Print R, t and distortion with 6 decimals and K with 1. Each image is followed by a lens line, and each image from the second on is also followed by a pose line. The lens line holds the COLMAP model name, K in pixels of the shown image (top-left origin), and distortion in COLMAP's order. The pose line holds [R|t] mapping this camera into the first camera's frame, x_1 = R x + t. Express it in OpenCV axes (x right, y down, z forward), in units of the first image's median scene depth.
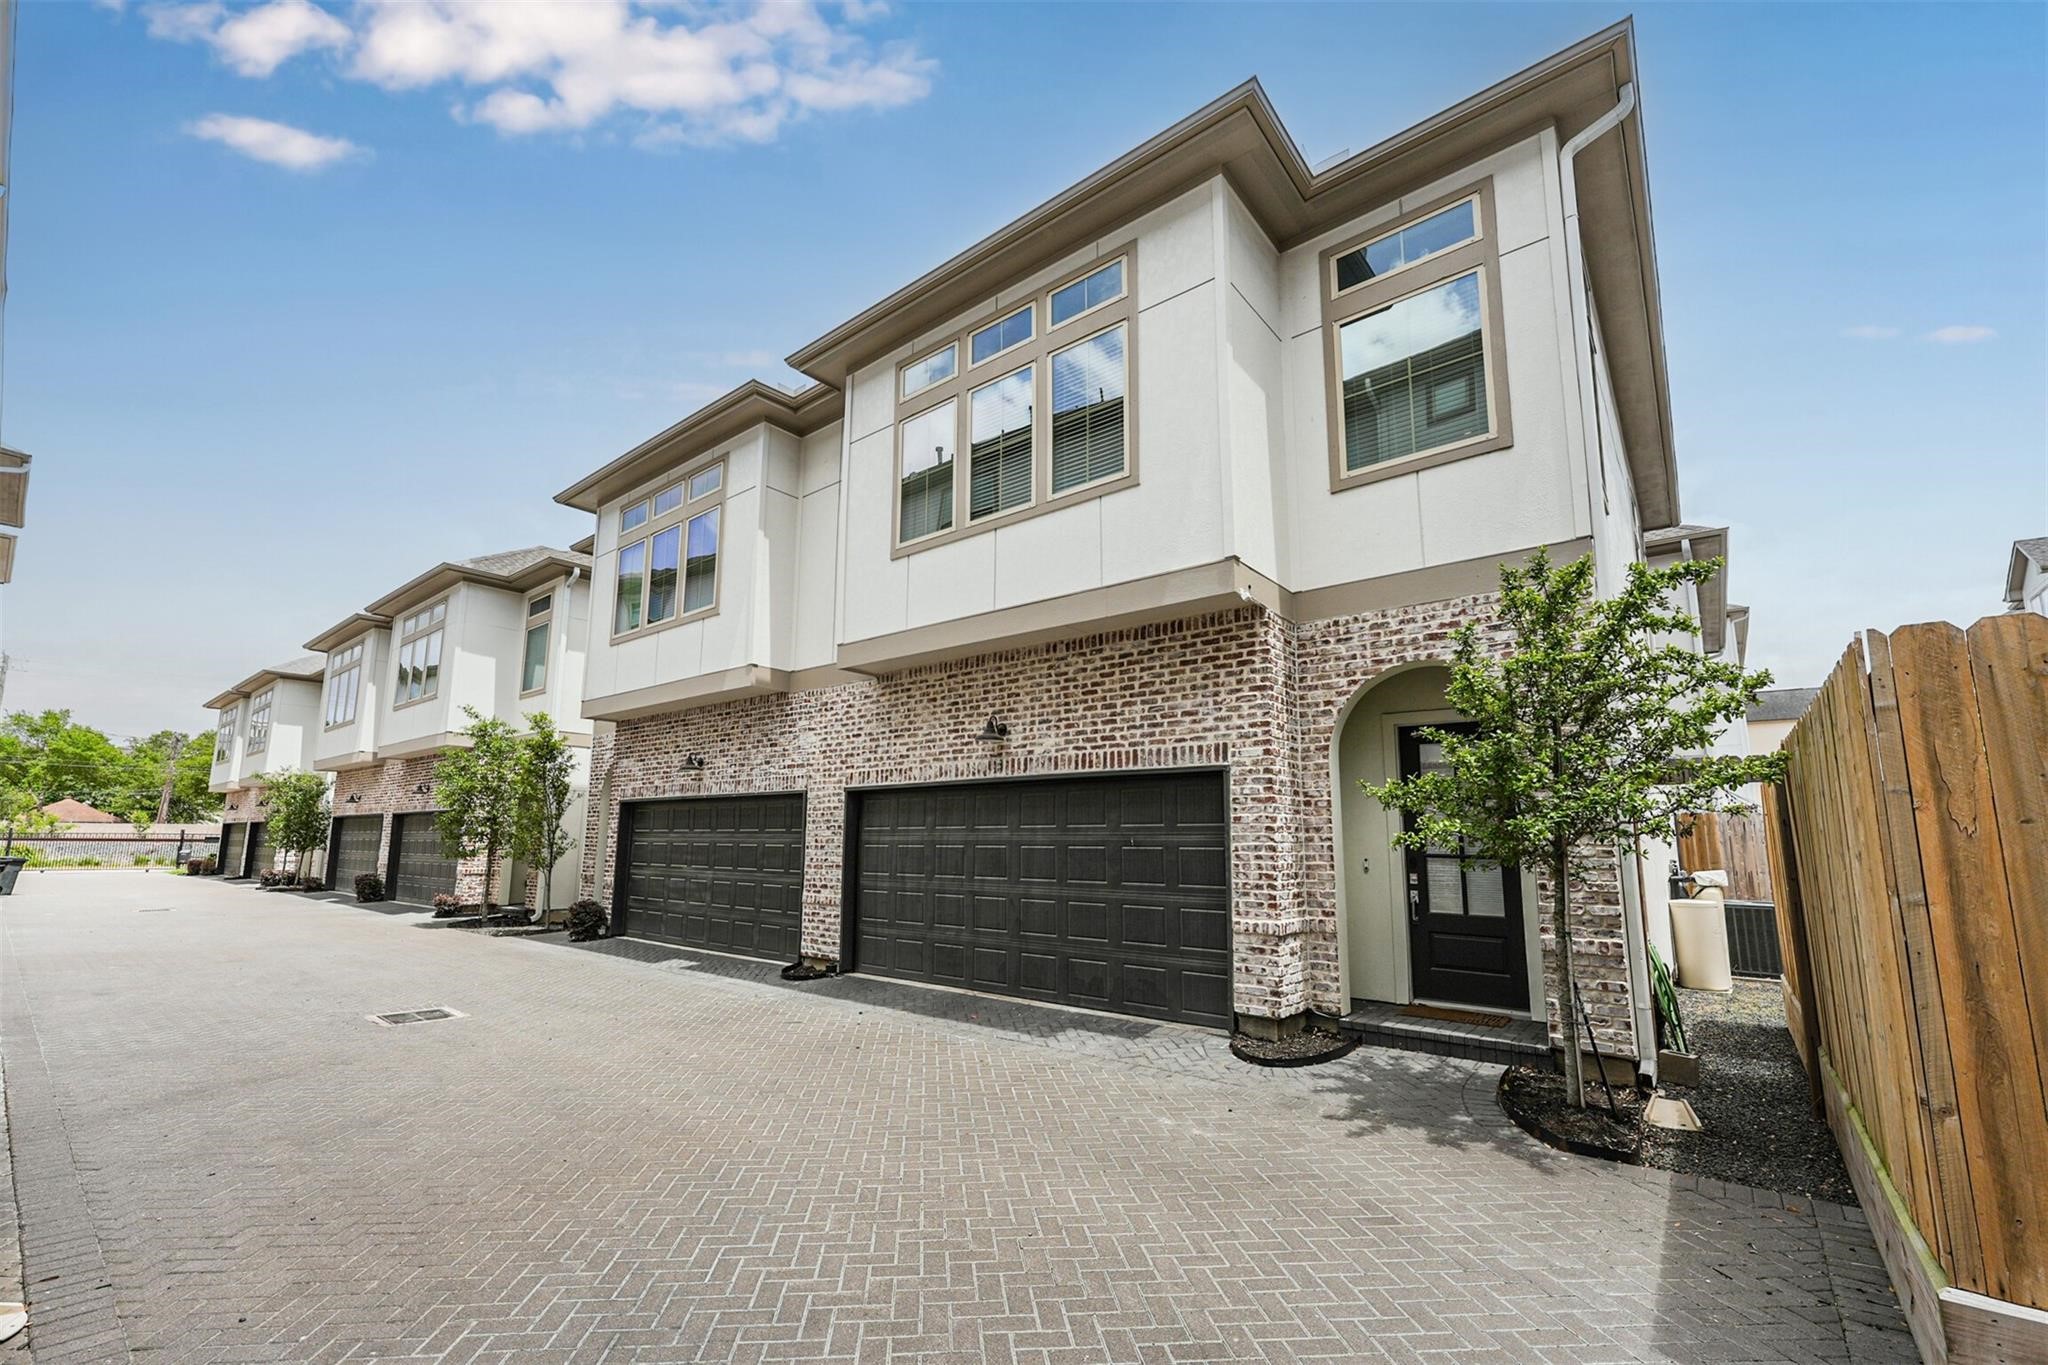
lens RADIAL K [[826.7, 0, 1016.3], [0, 826.7, 663.8], [0, 0, 1]] dist [0.002698, 0.000080]
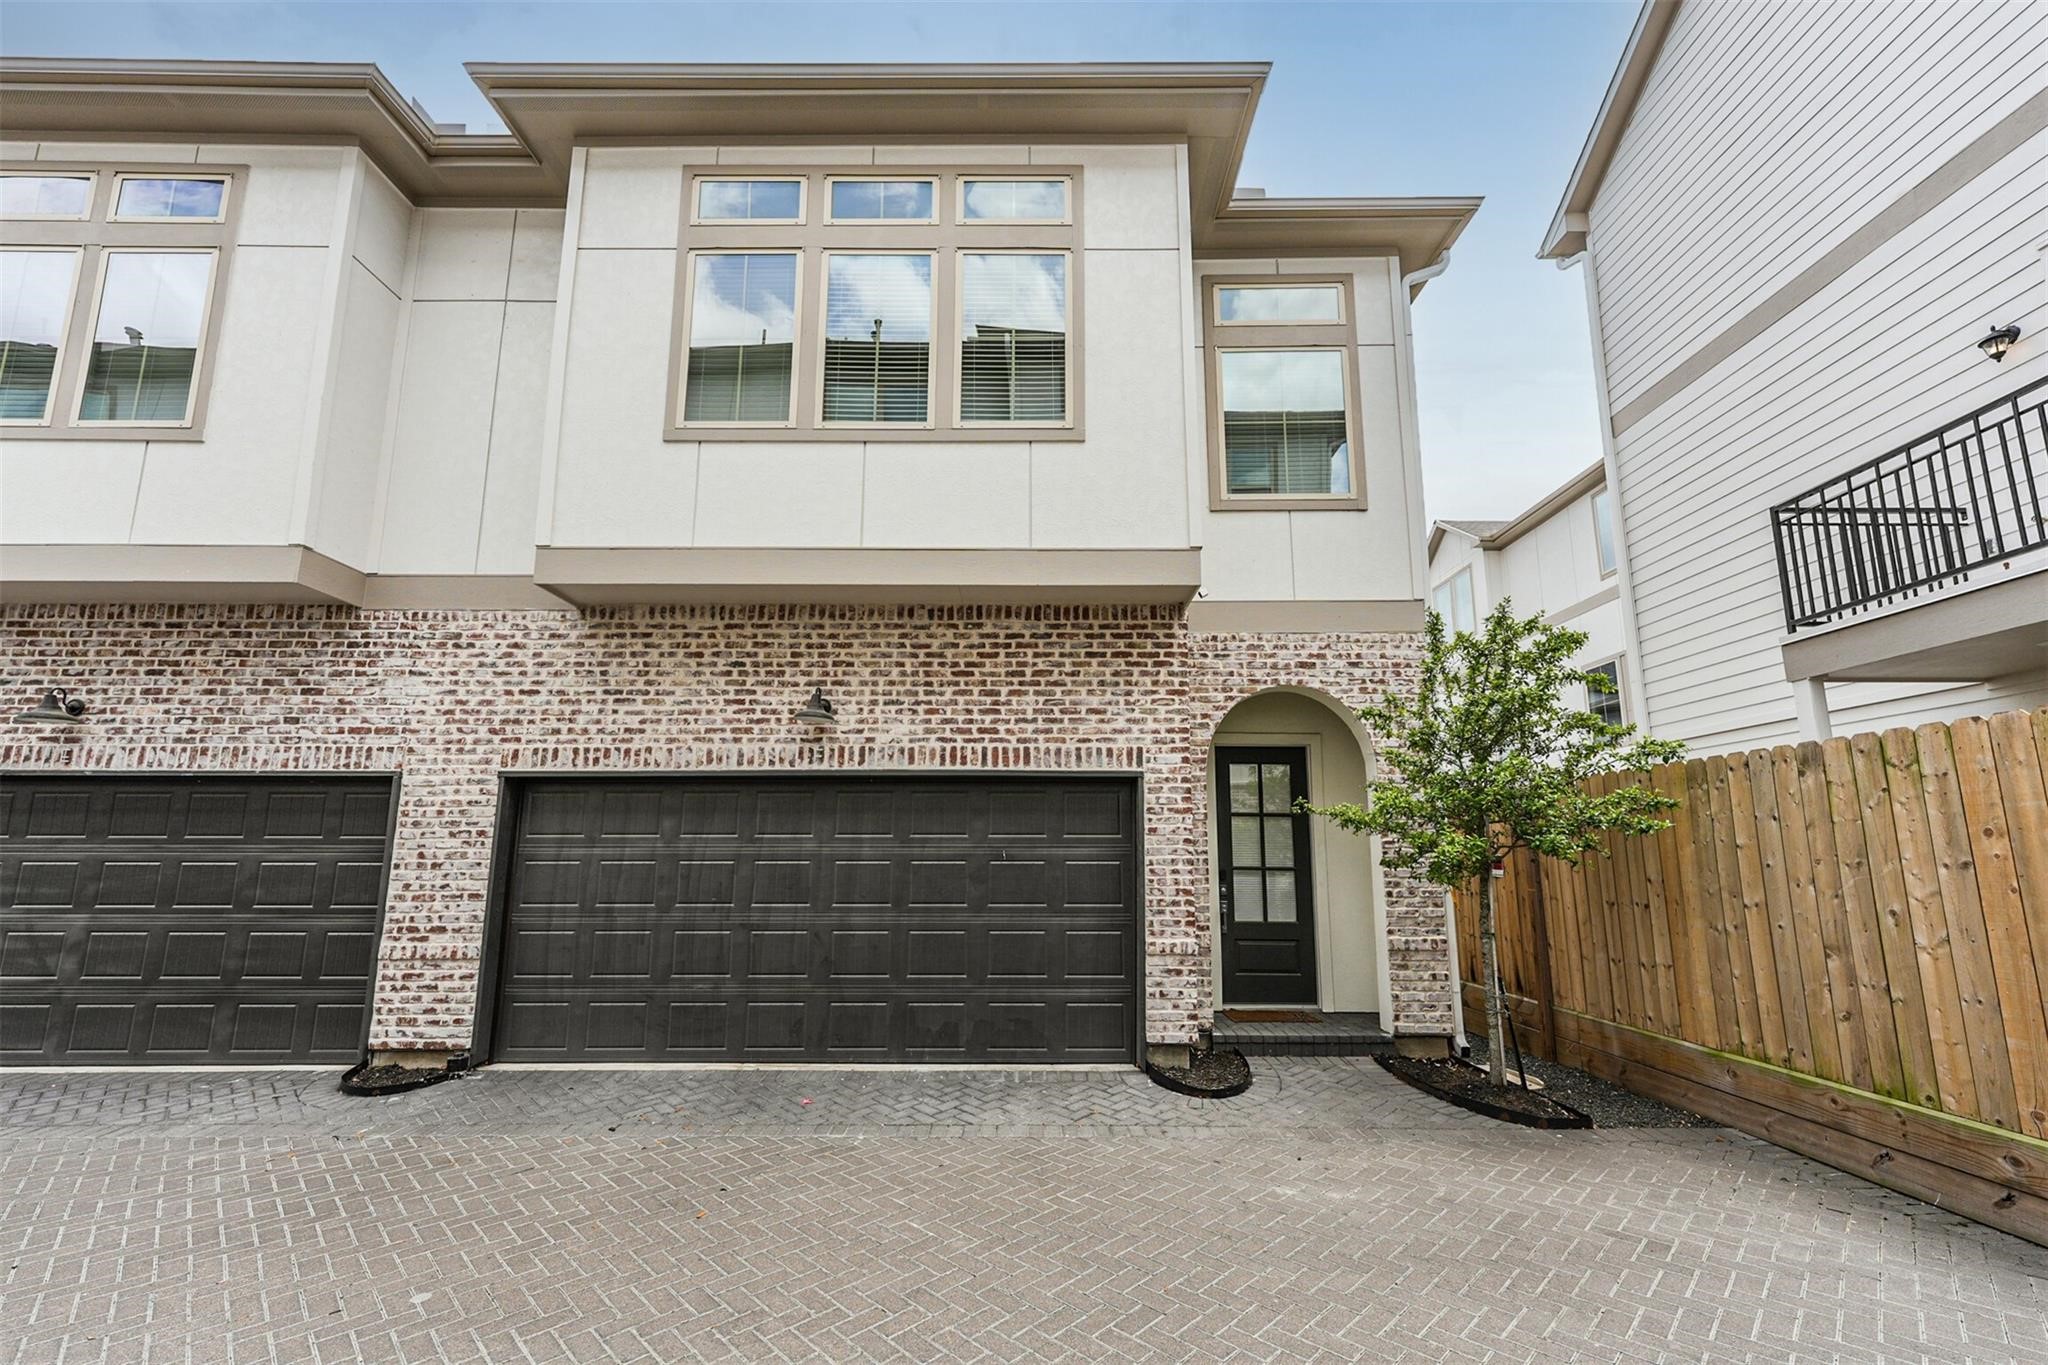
lens RADIAL K [[806.7, 0, 1020.6], [0, 806.7, 690.2], [0, 0, 1]] dist [0.004831, 0.000499]
pose [[0.775351, 0.125235, 0.618989, -0.374327], [-0.131021, 0.990714, -0.036324, 0.075614], [-0.617790, -0.052937, 0.784559, 0.351186]]
